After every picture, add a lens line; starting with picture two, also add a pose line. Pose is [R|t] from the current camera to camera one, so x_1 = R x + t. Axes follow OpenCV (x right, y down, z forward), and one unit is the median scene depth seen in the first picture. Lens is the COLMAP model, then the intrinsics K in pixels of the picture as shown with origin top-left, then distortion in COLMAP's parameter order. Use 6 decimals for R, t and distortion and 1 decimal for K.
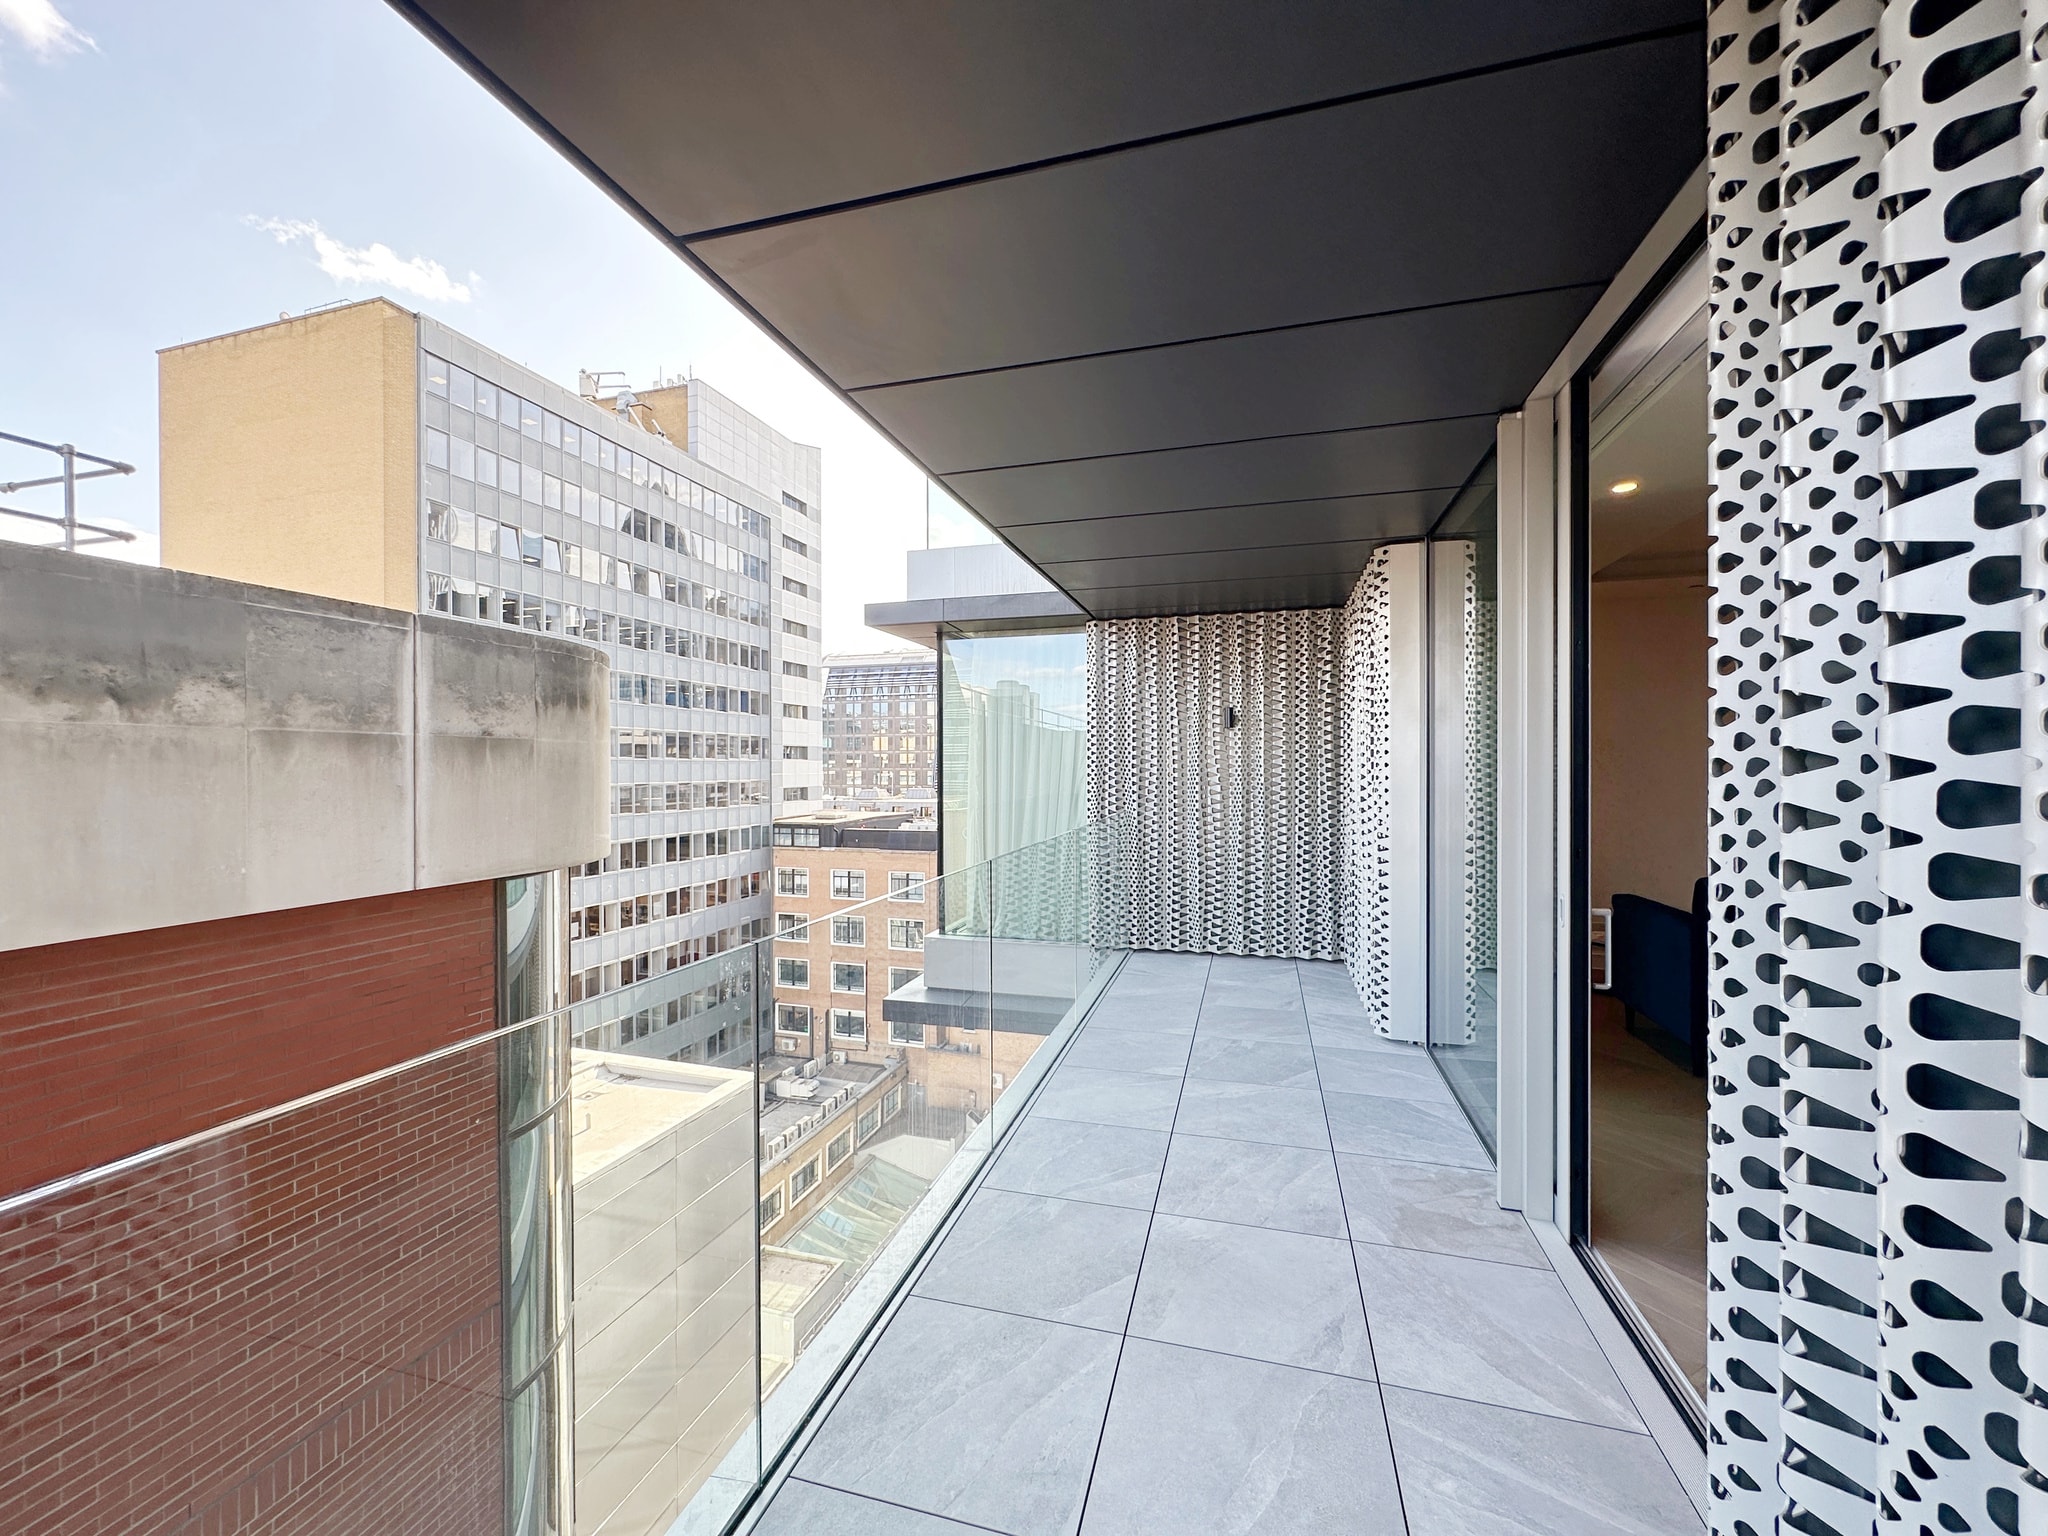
lens RADIAL K [[818.6, 0, 1023.0], [0, 818.6, 769.9], [0, 0, 1]] dist [-0.004031, 0.001255]
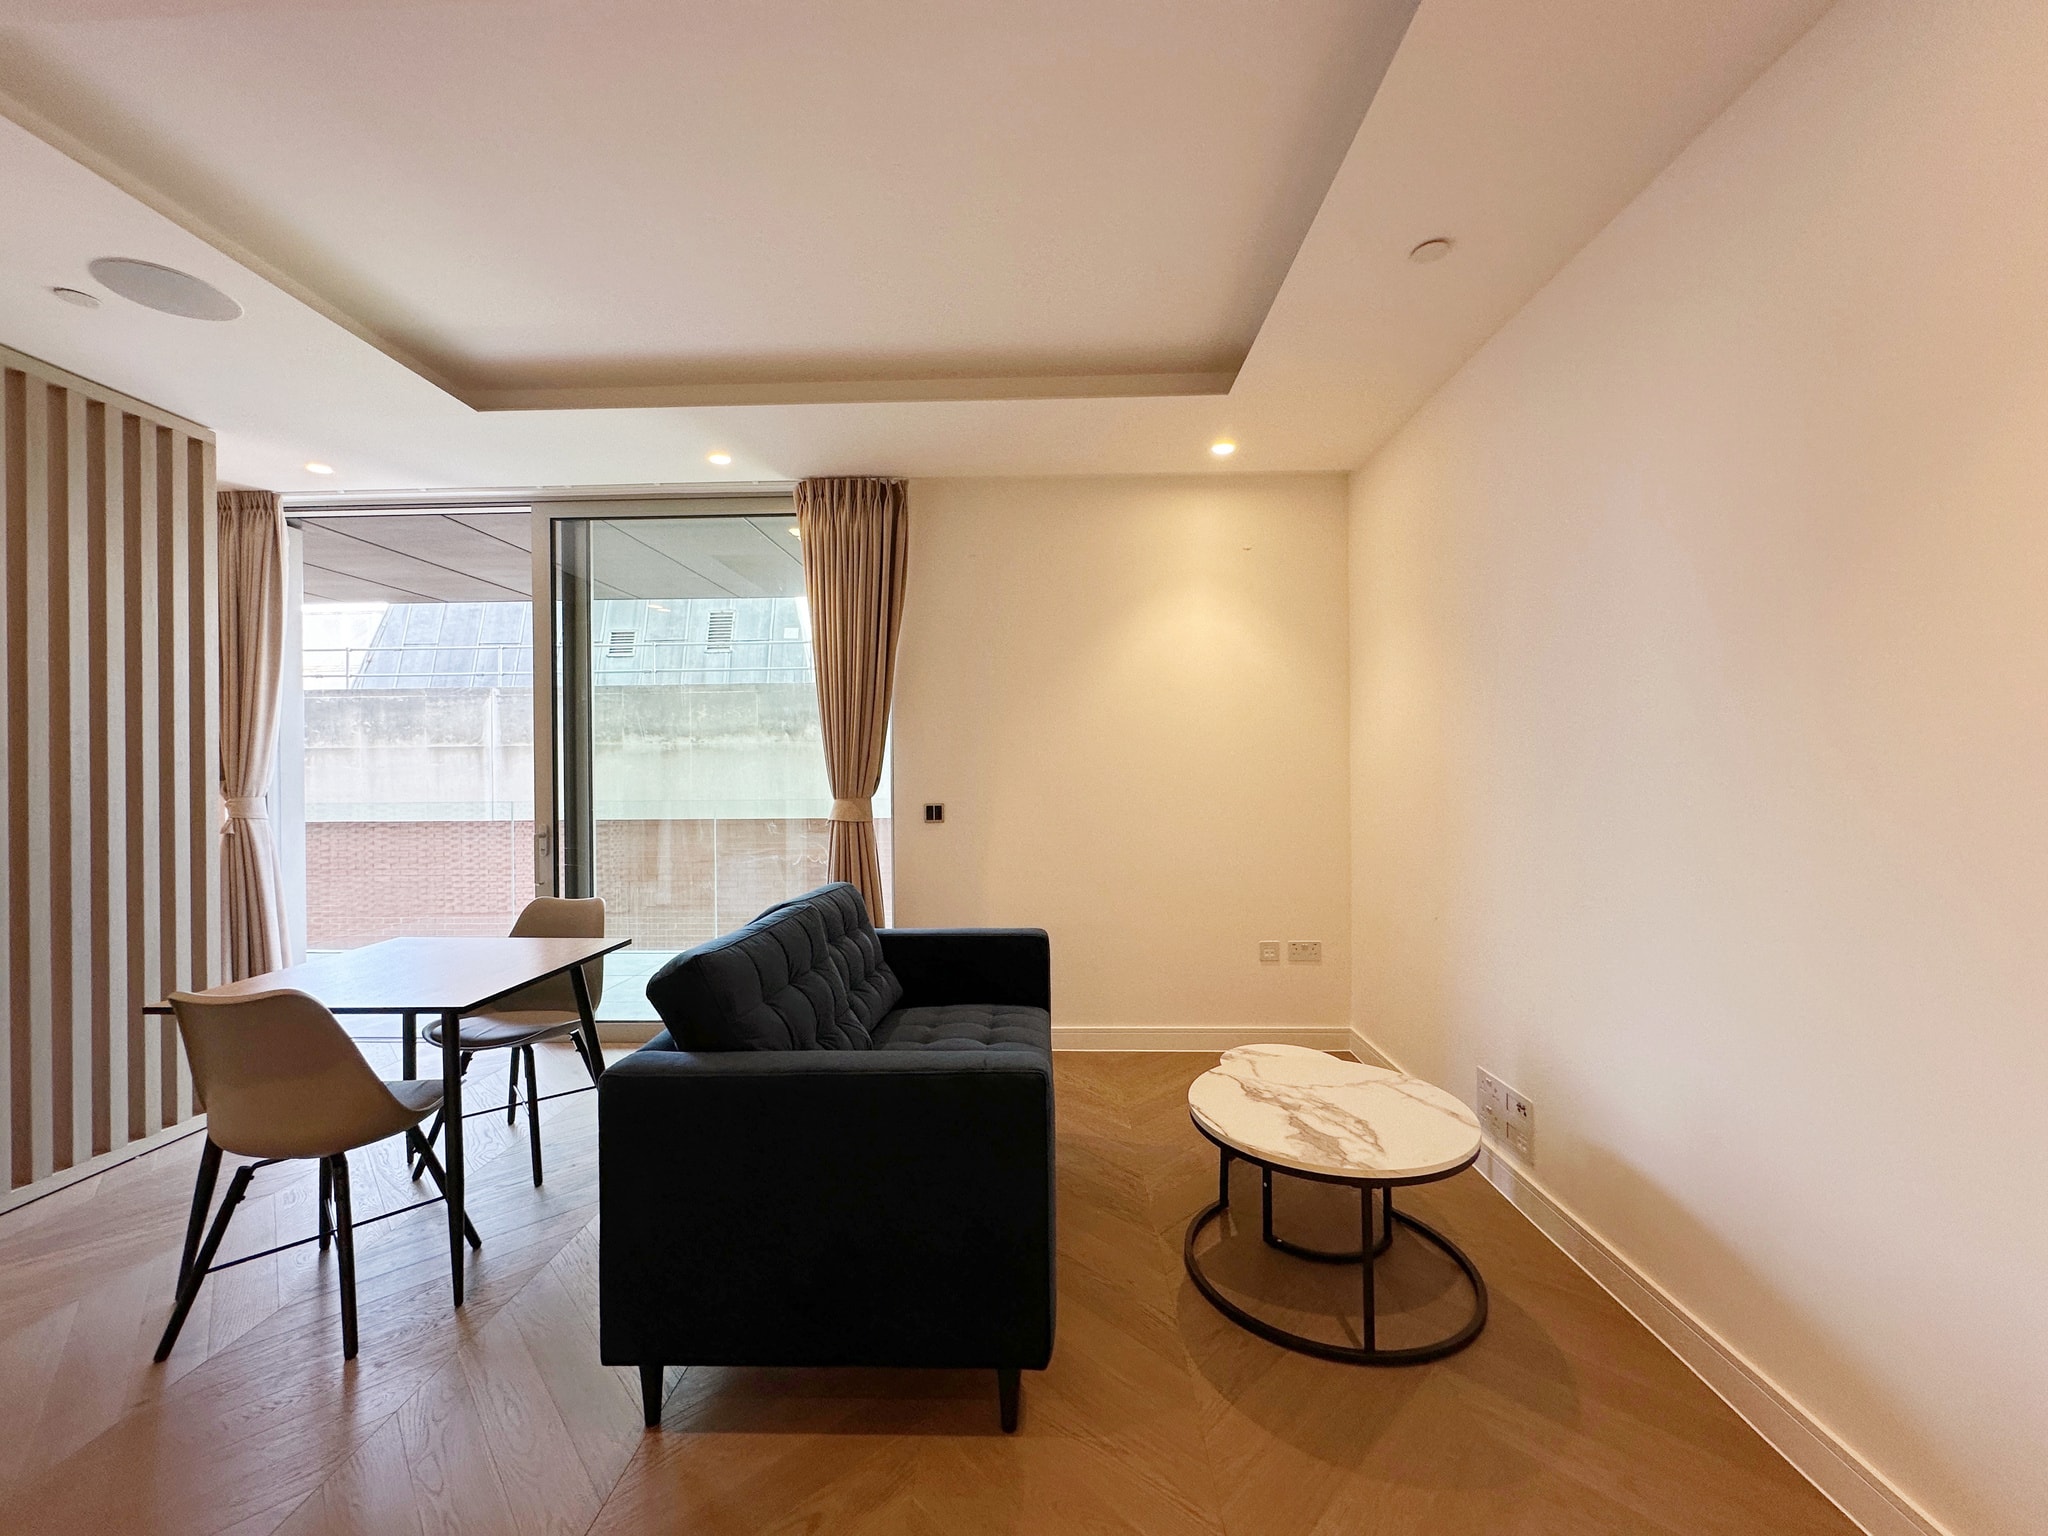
lens RADIAL K [[818.6, 0, 1022.5], [0, 818.6, 768.3], [0, 0, 1]] dist [-0.004031, 0.001255]
pose [[0.249576, 0.002181, -0.968353, 1.513242], [0.002587, 0.999992, 0.002919, 0.022585], [0.968352, -0.003233, 0.249569, 0.925363]]
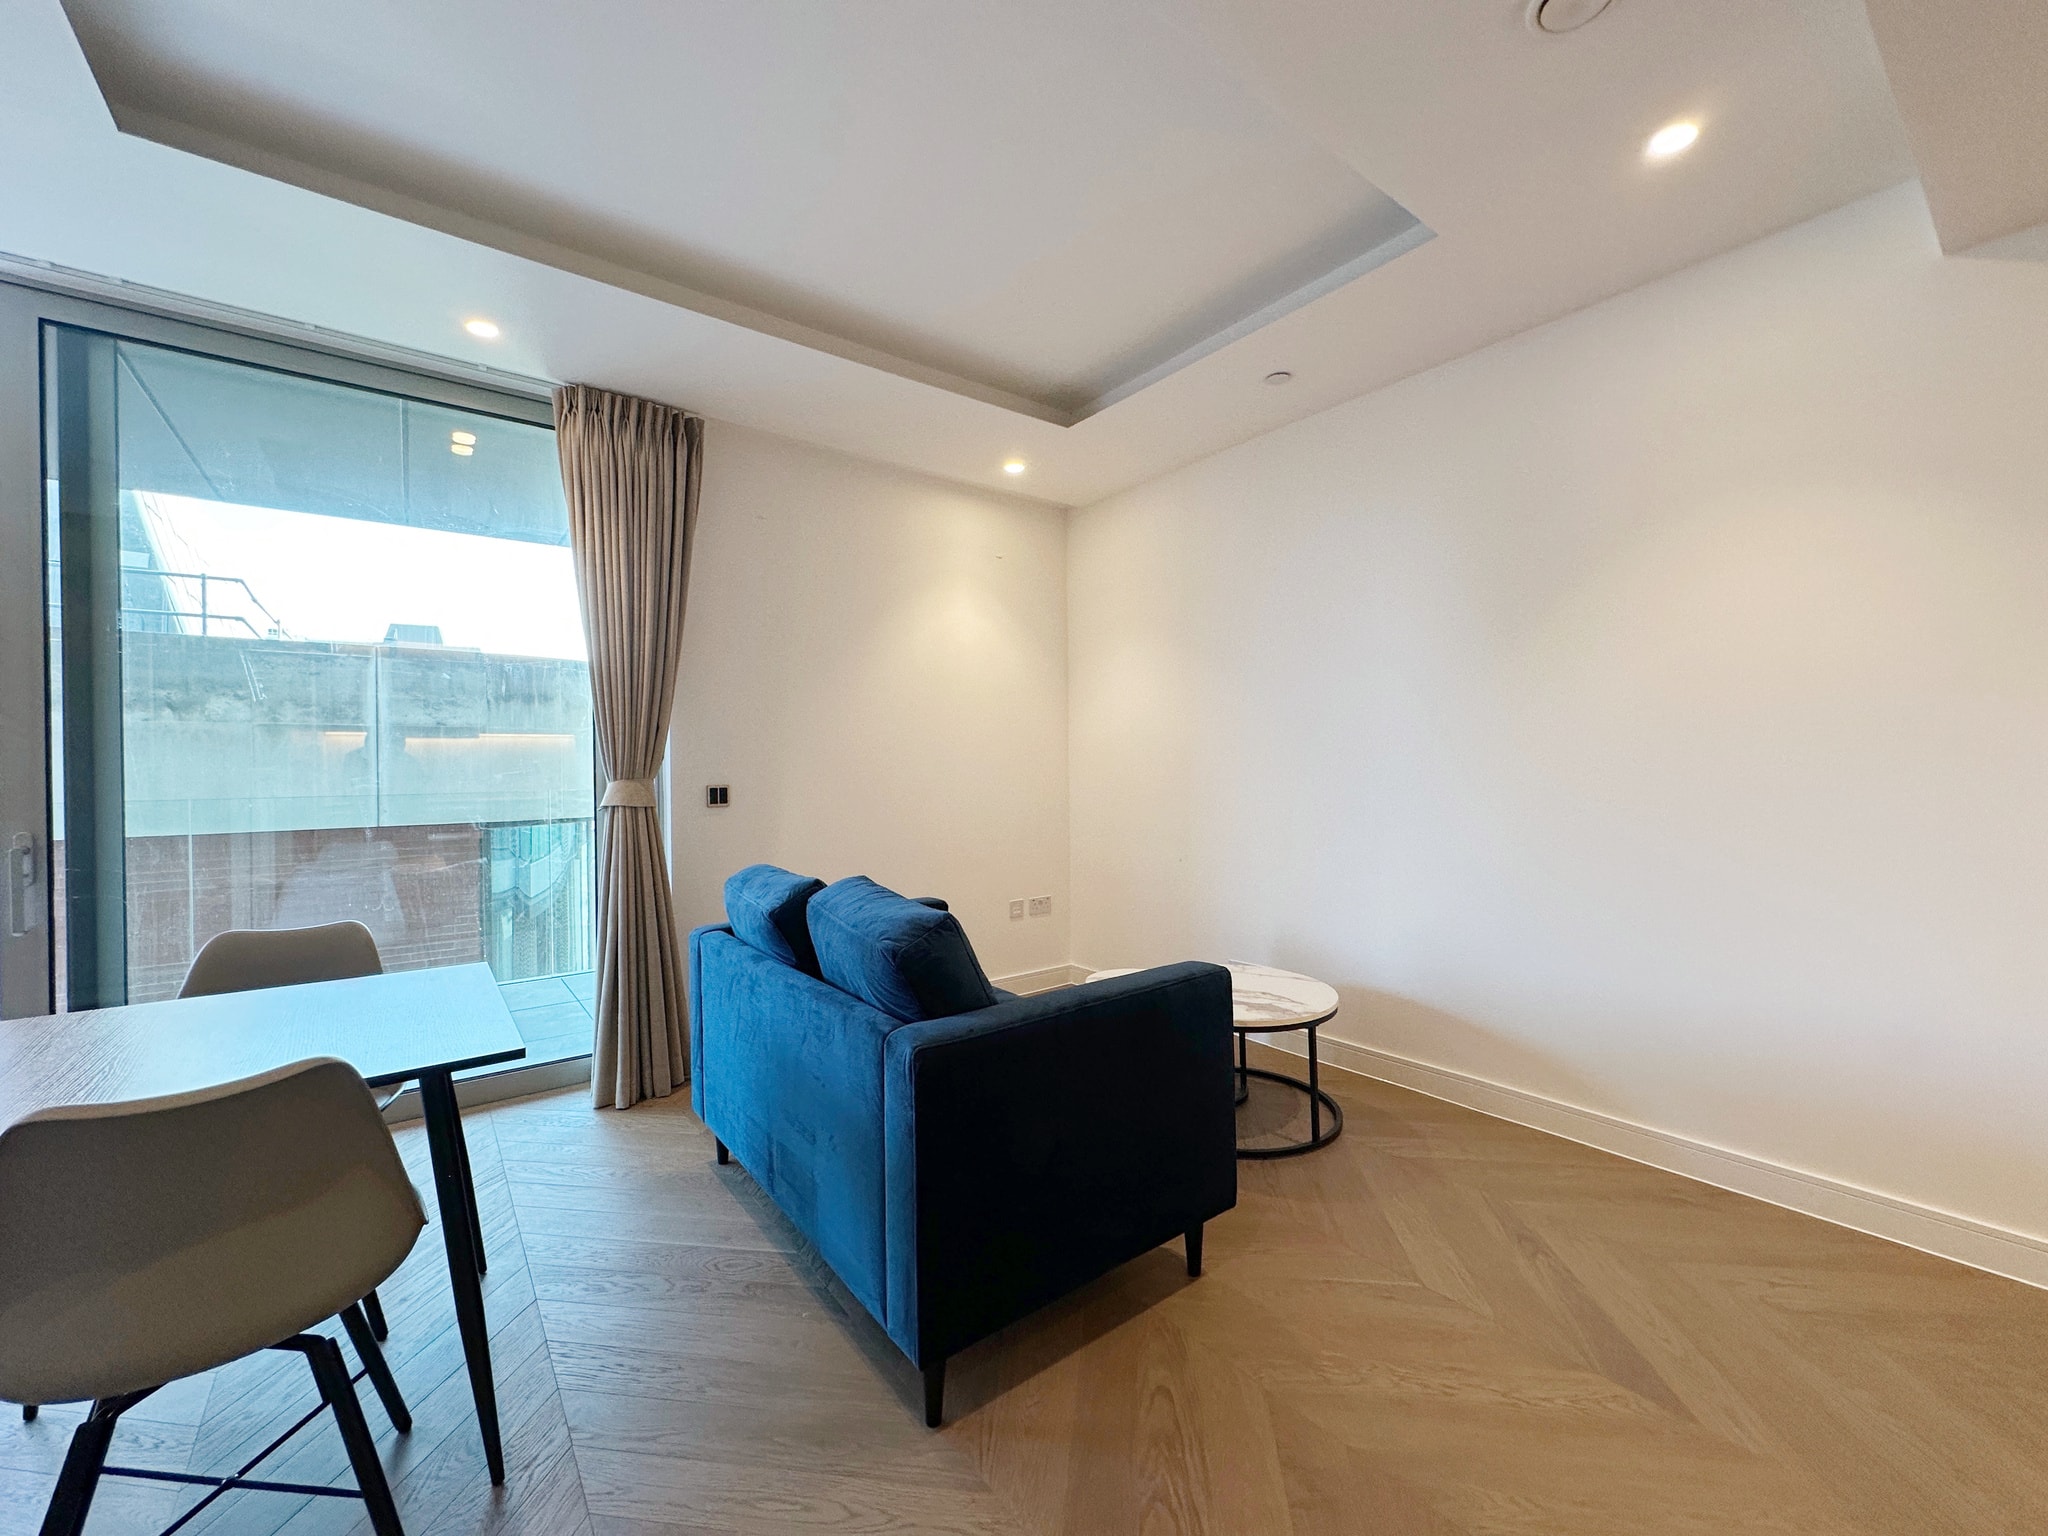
lens RADIAL K [[818.6, 0, 1023.2], [0, 818.6, 768.2], [0, 0, 1]] dist [-0.004031, 0.001255]
pose [[0.802017, -0.003215, -0.597292, 1.333251], [0.004613, 0.999989, 0.000813, 0.048525], [0.597283, -0.003407, 0.802023, 0.574532]]
